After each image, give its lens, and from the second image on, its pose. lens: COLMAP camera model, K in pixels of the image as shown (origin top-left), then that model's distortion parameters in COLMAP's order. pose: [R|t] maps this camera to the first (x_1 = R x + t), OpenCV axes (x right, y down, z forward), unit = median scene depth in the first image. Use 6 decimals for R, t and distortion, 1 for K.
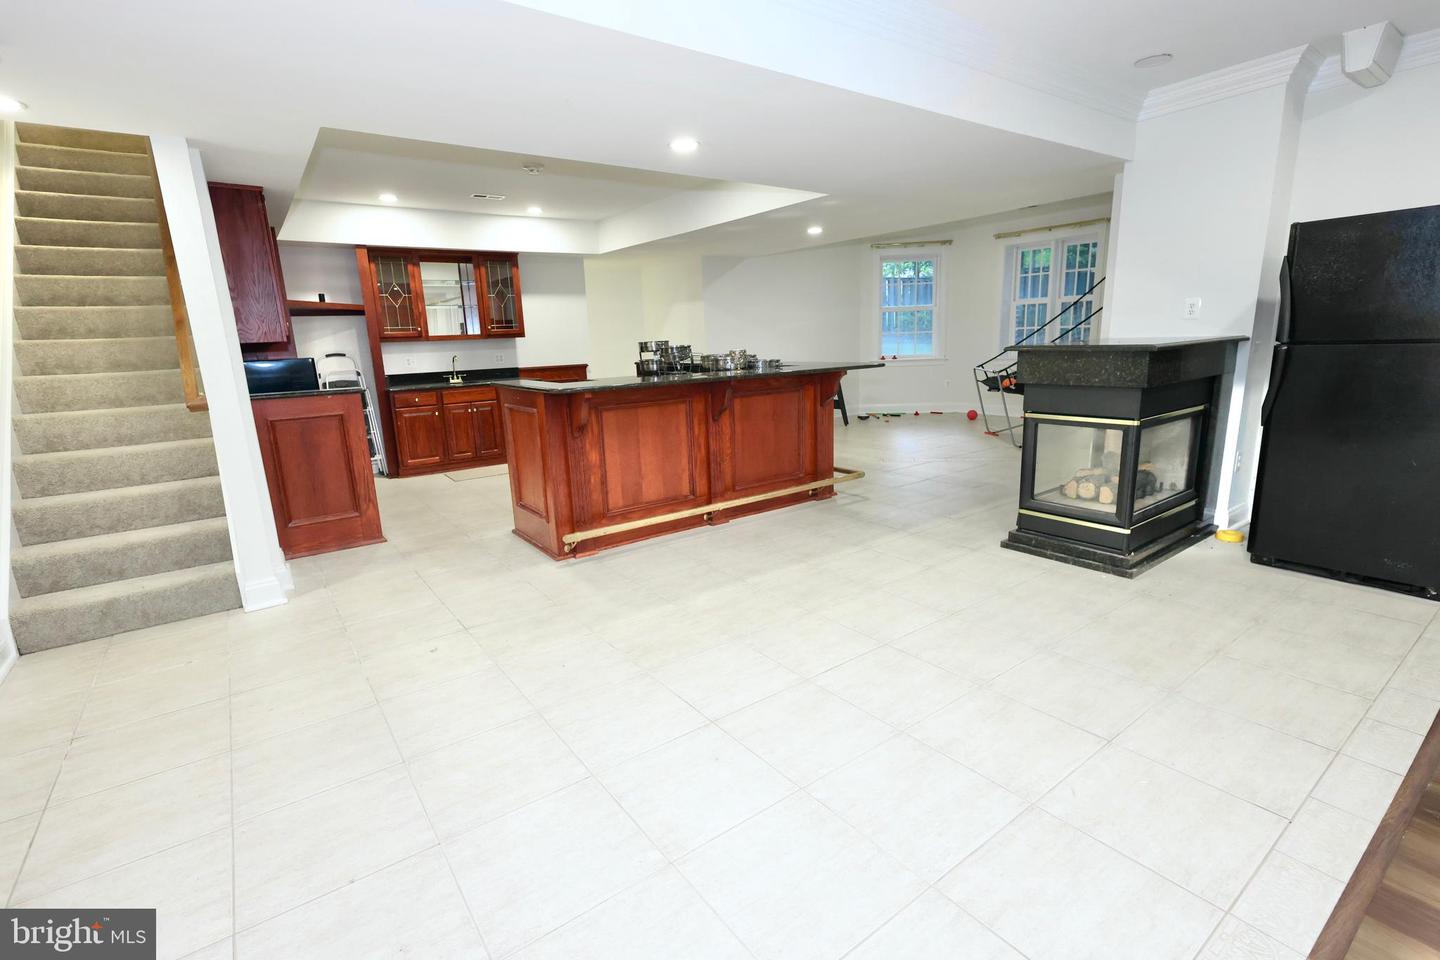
lens RADIAL K [[665.1, 0, 724.1], [0, 665.1, 477.4], [0, 0, 1]] dist [0.001404, 0.000128]
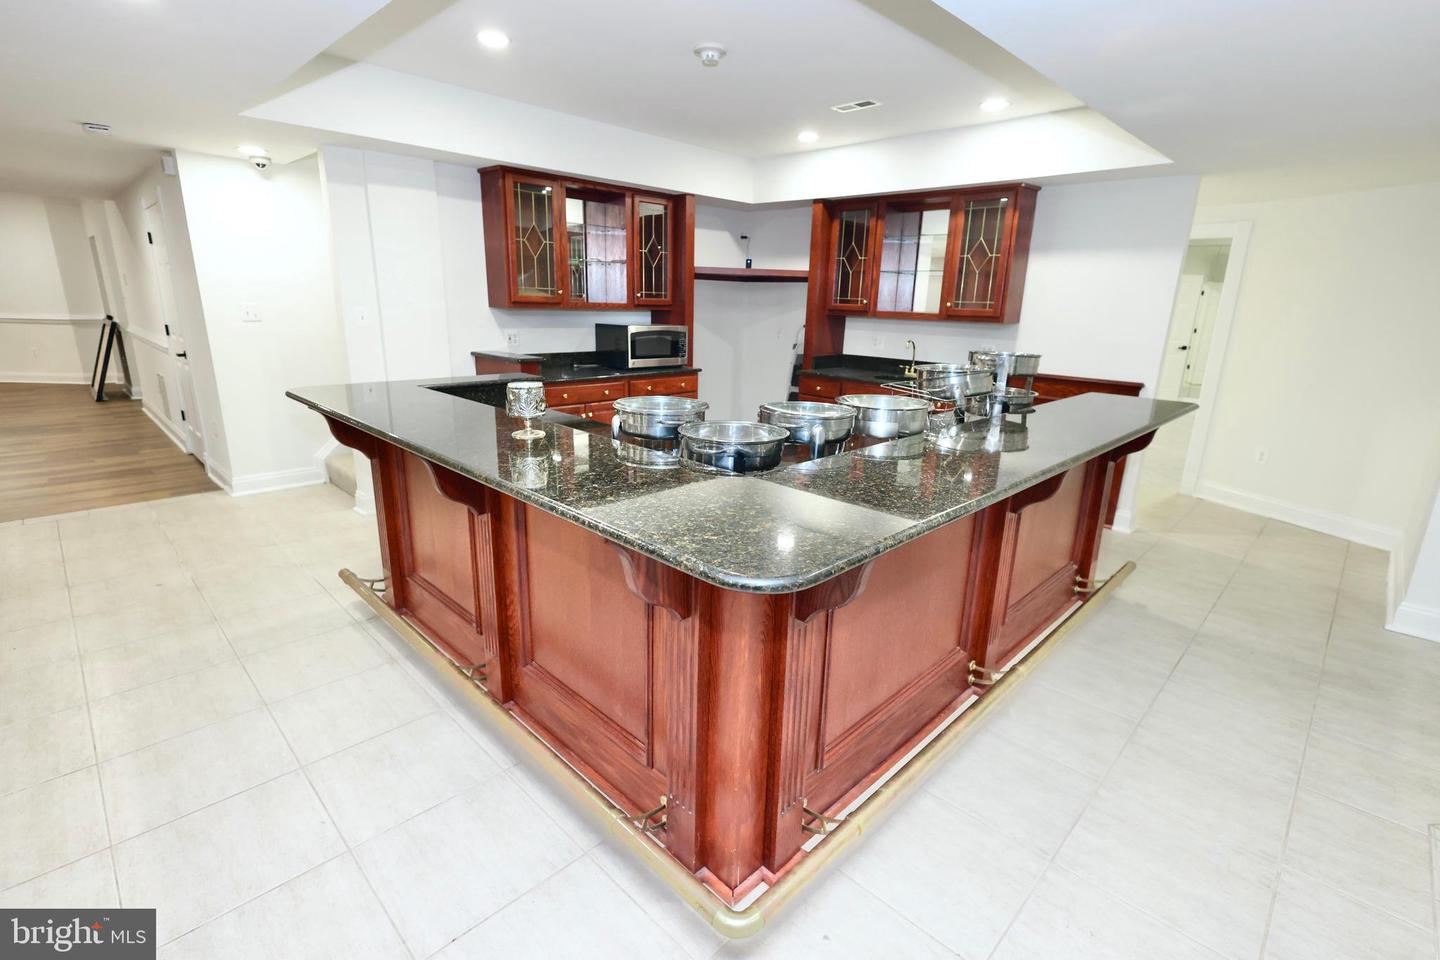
lens RADIAL K [[665.1, 0, 724.1], [0, 665.1, 477.4], [0, 0, 1]] dist [0.001404, 0.000128]
pose [[0.156678, 0.288574, -0.944551, 0.319405], [-0.239484, 0.938922, 0.247130, -0.179157], [0.958175, 0.187485, 0.216218, 0.698962]]
